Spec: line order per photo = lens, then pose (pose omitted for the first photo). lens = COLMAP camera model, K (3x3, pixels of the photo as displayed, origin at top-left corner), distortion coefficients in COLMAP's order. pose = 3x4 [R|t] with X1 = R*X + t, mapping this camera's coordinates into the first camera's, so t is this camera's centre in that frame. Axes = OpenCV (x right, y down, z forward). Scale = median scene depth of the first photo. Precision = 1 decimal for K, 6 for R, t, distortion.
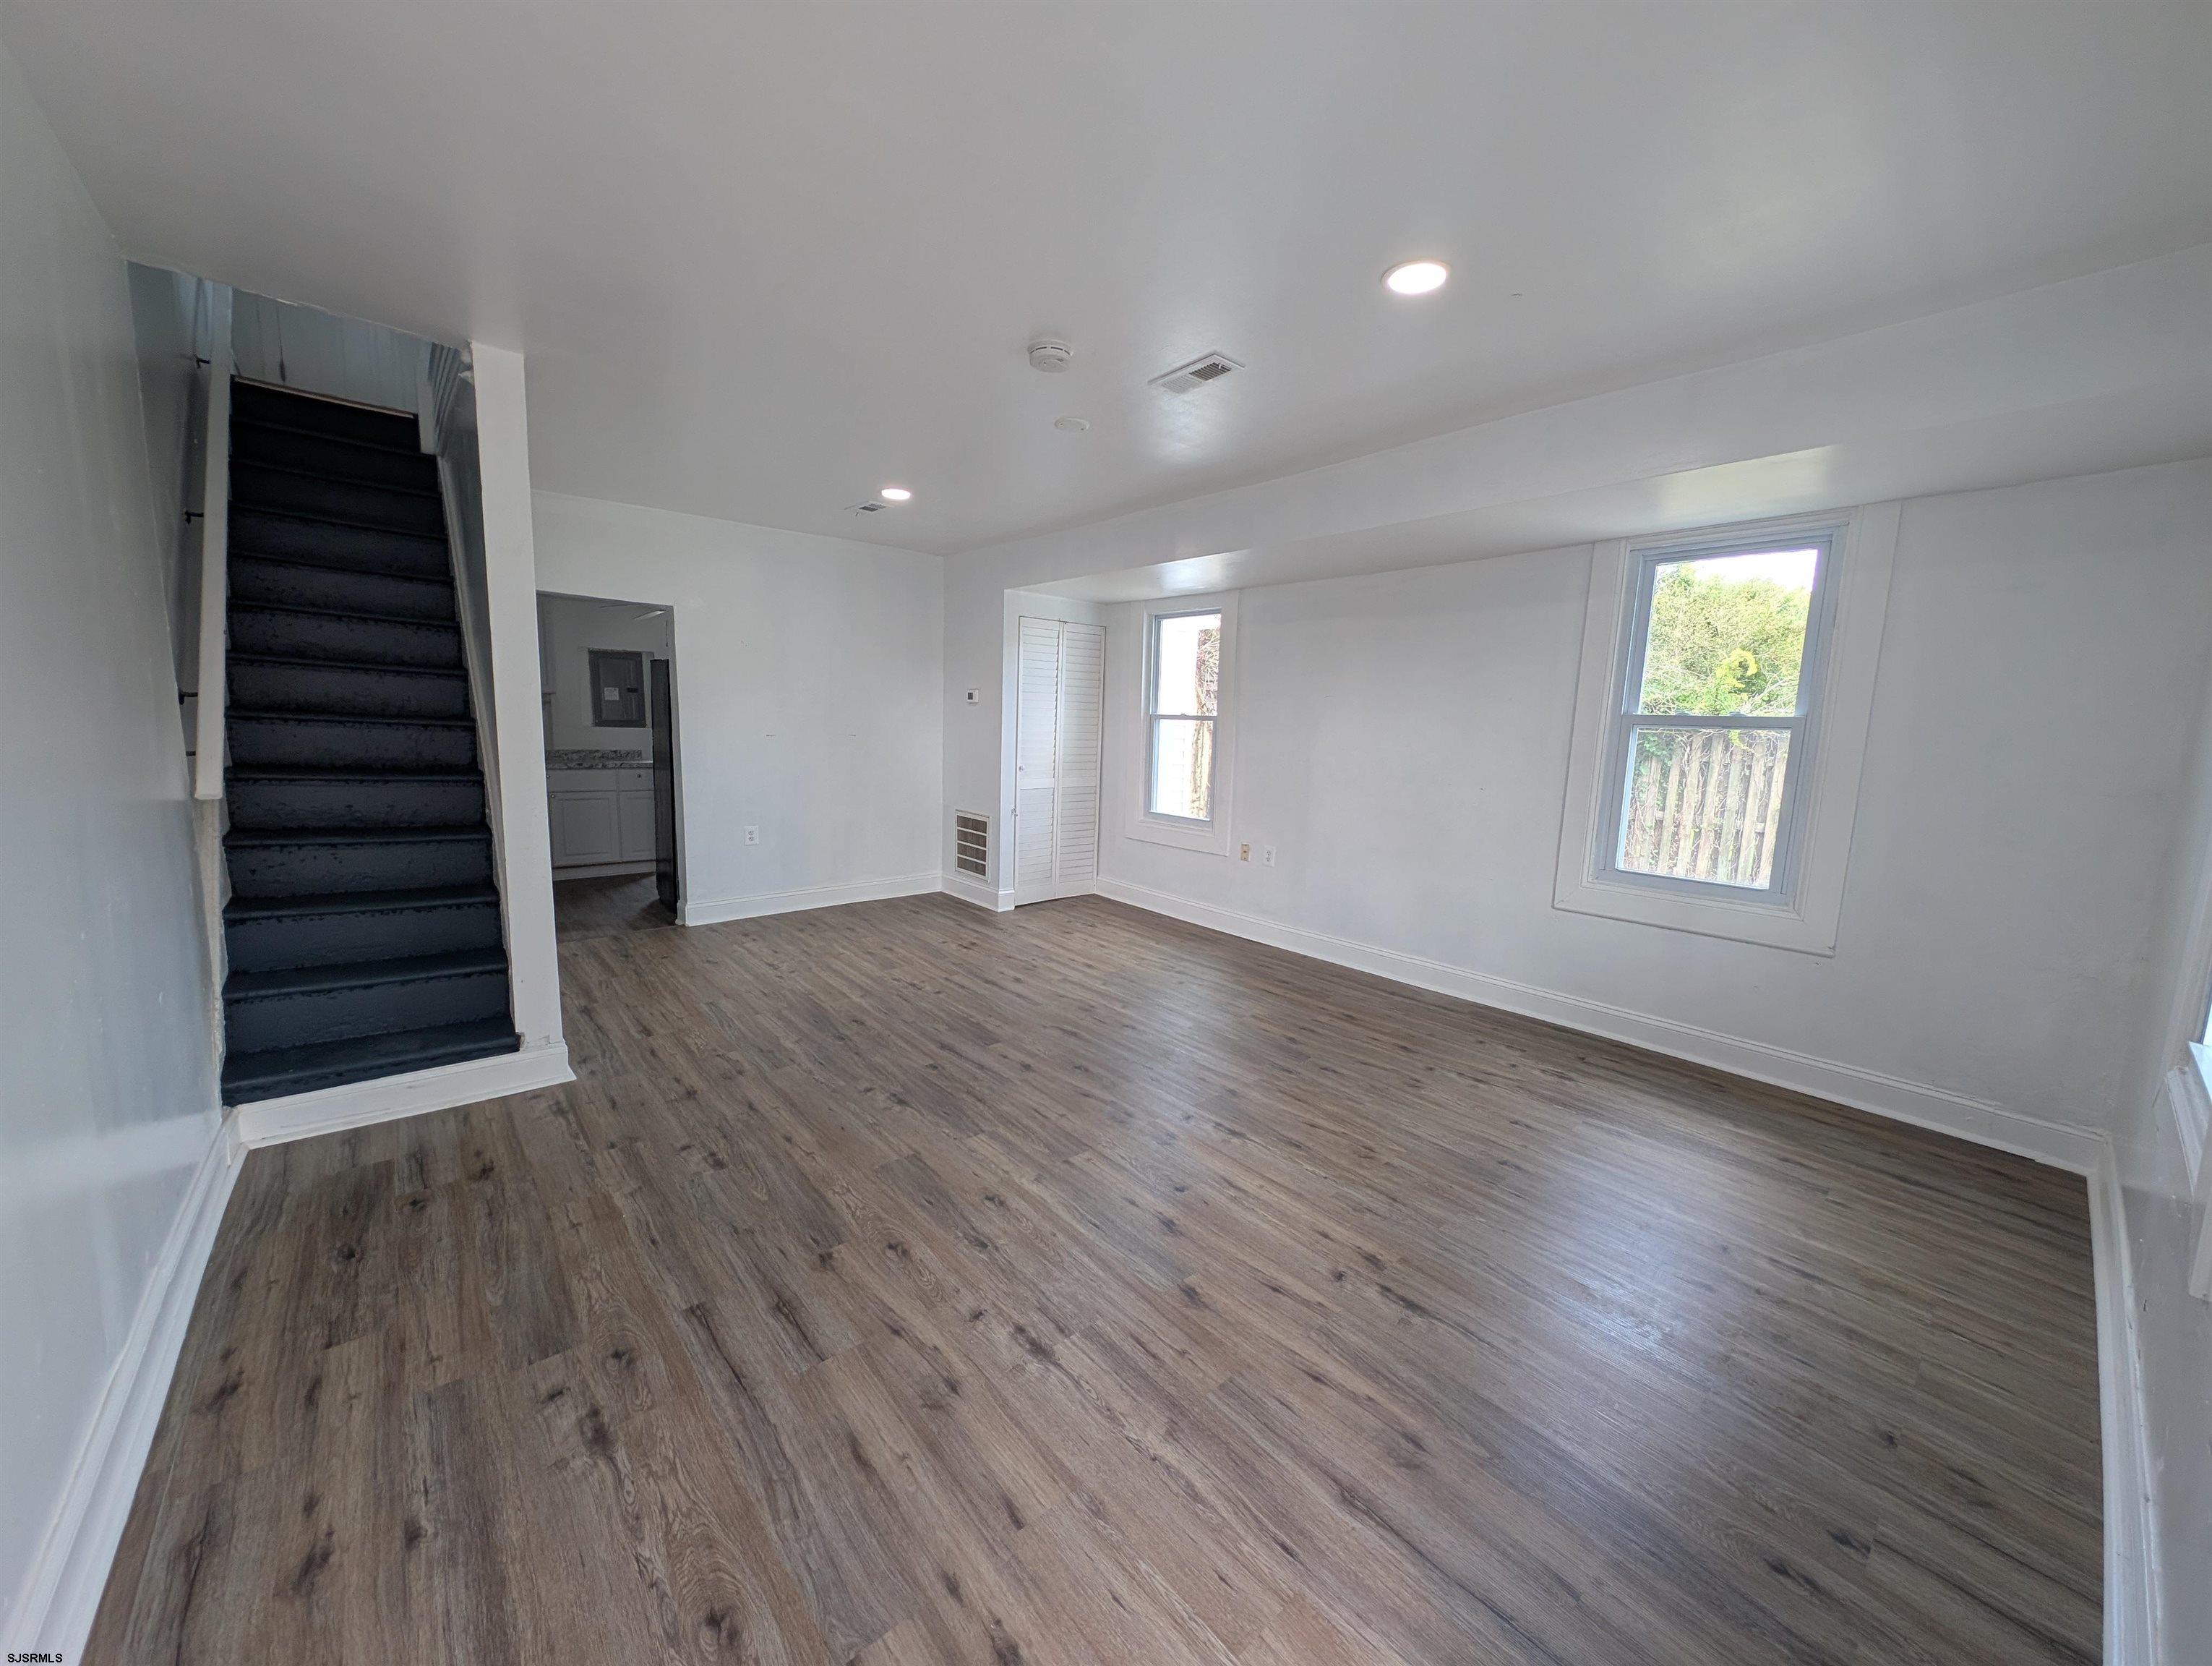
lens RADIAL K [[821.1, 0, 1106.0], [0, 821.1, 833.0], [0, 0, 1]] dist [0.000974, 0.000029]
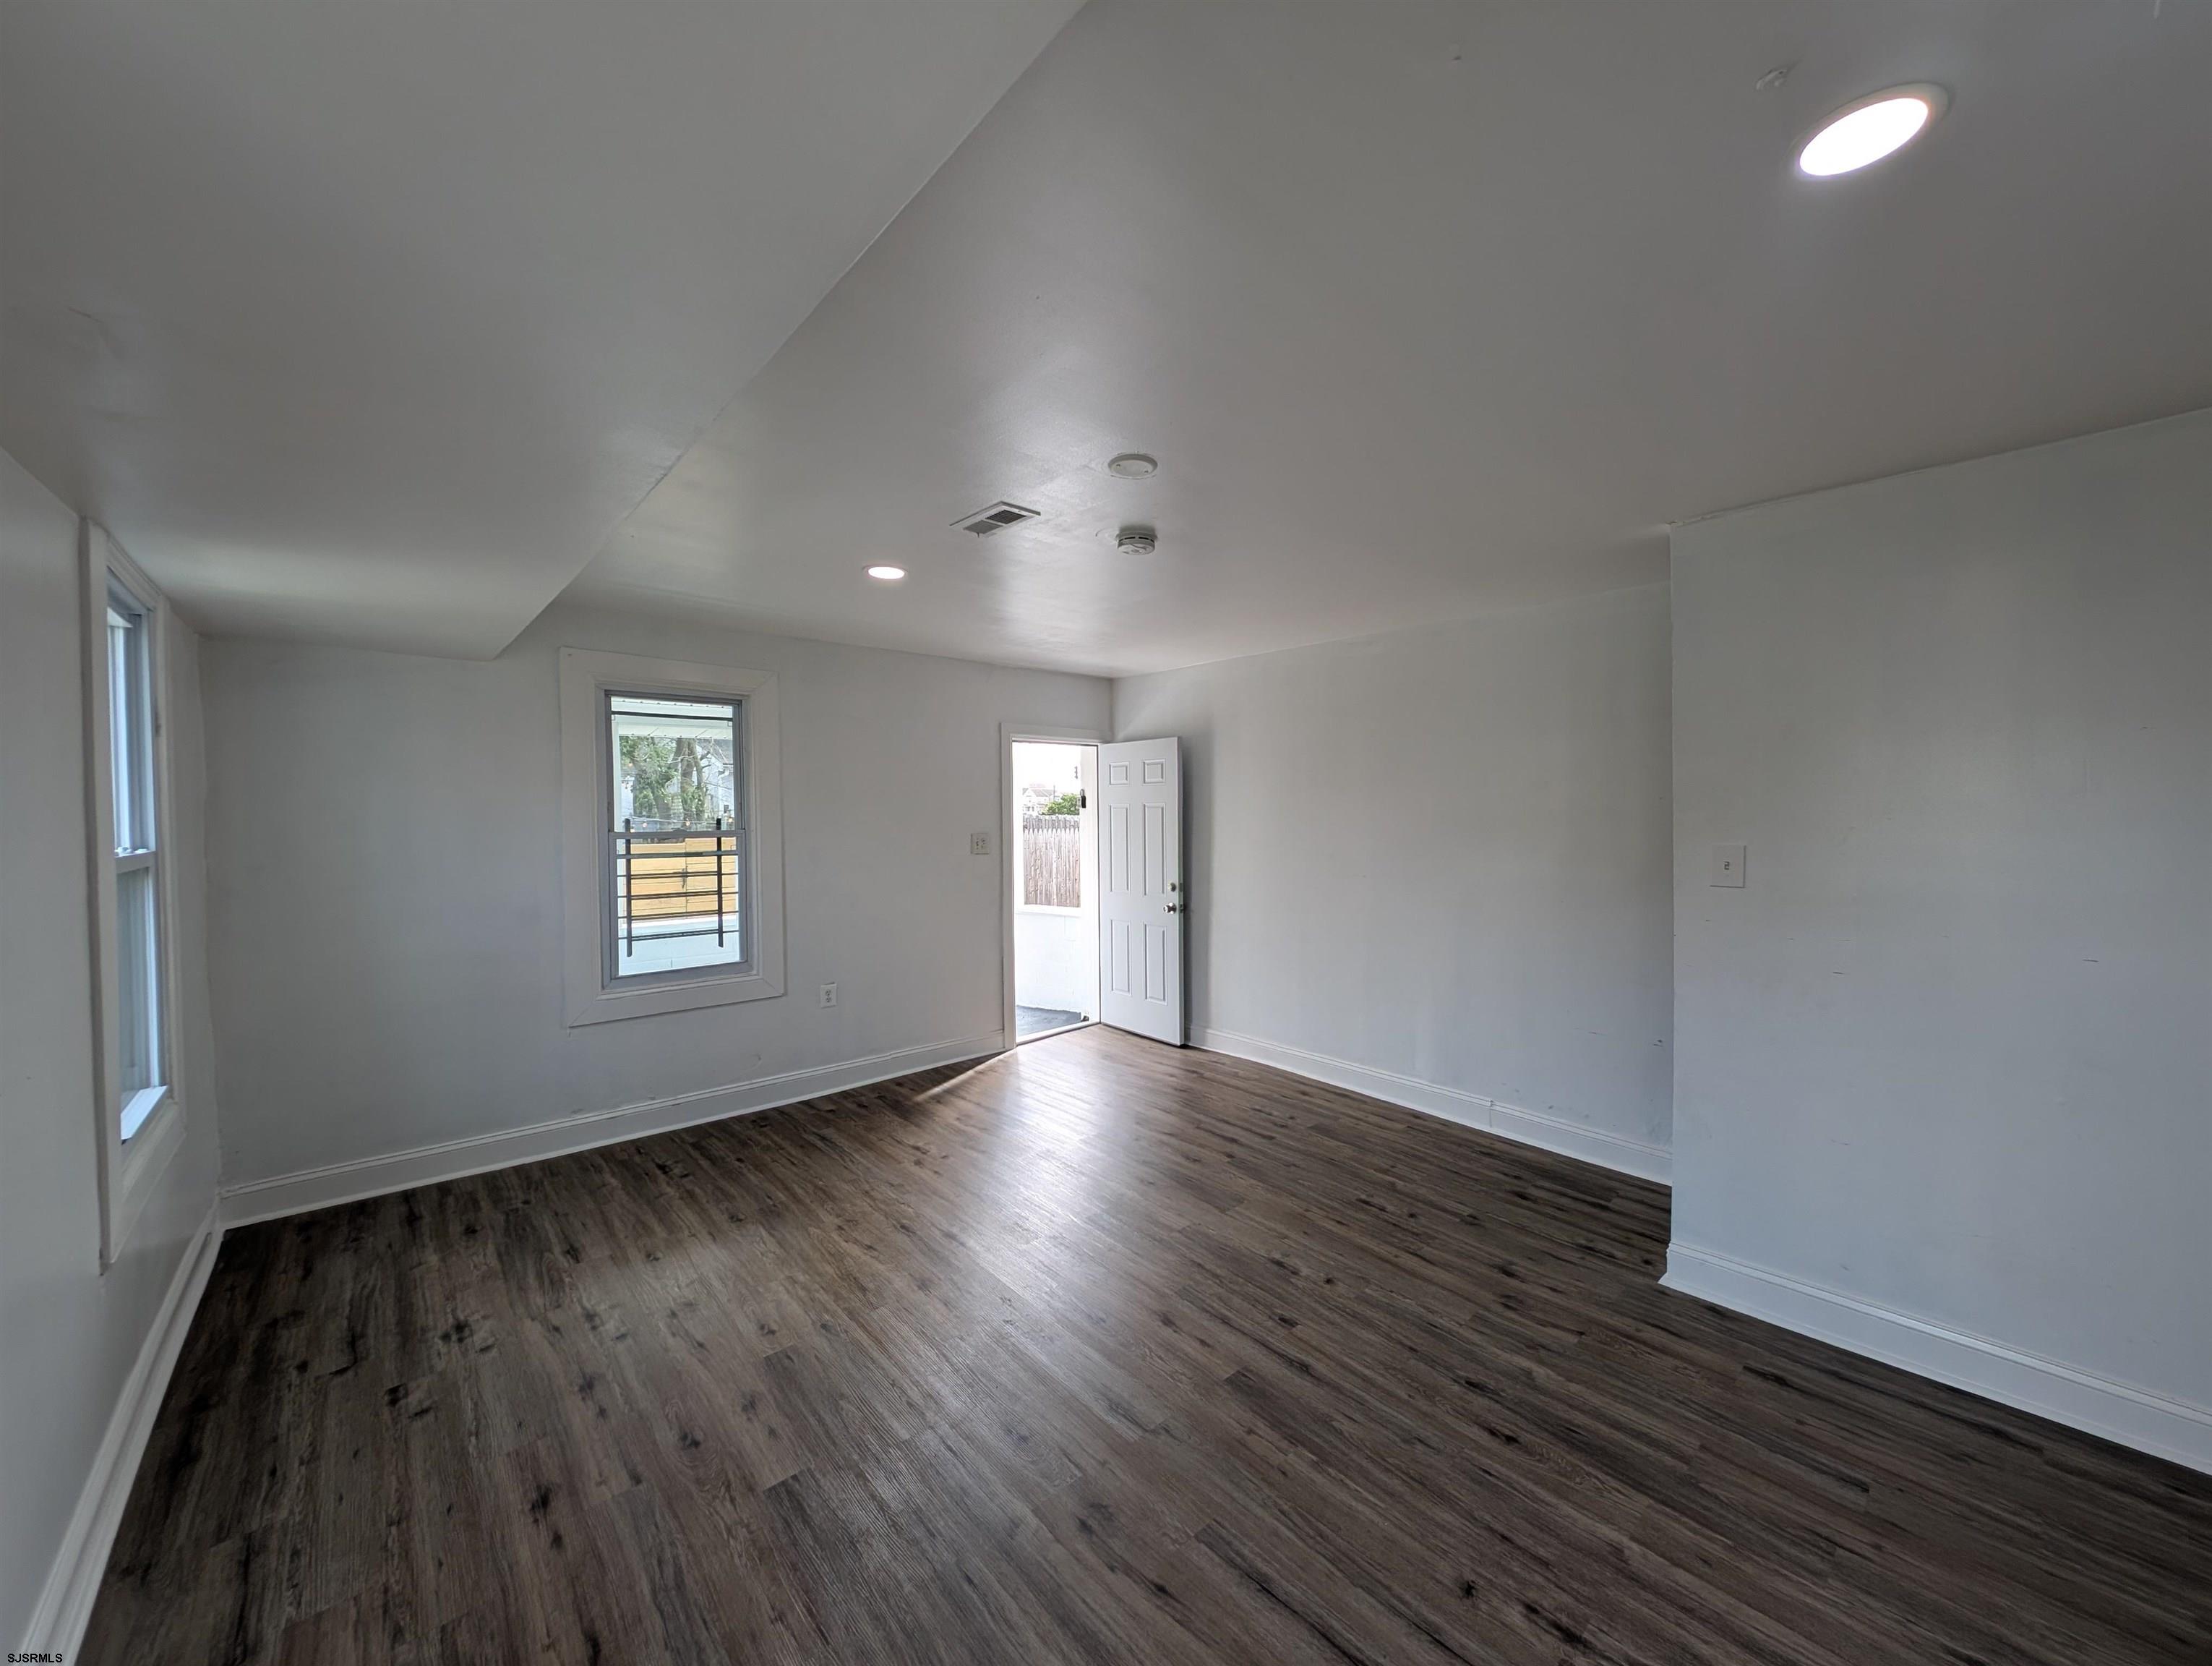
lens RADIAL K [[821.1, 0, 1106.0], [0, 821.1, 833.0], [0, 0, 1]] dist [0.000974, 0.000029]
pose [[-0.999481, -0.026662, -0.018082, -0.014401], [-0.029217, 0.986662, 0.160138, -0.346943], [0.013571, 0.160583, -0.986929, 2.004834]]
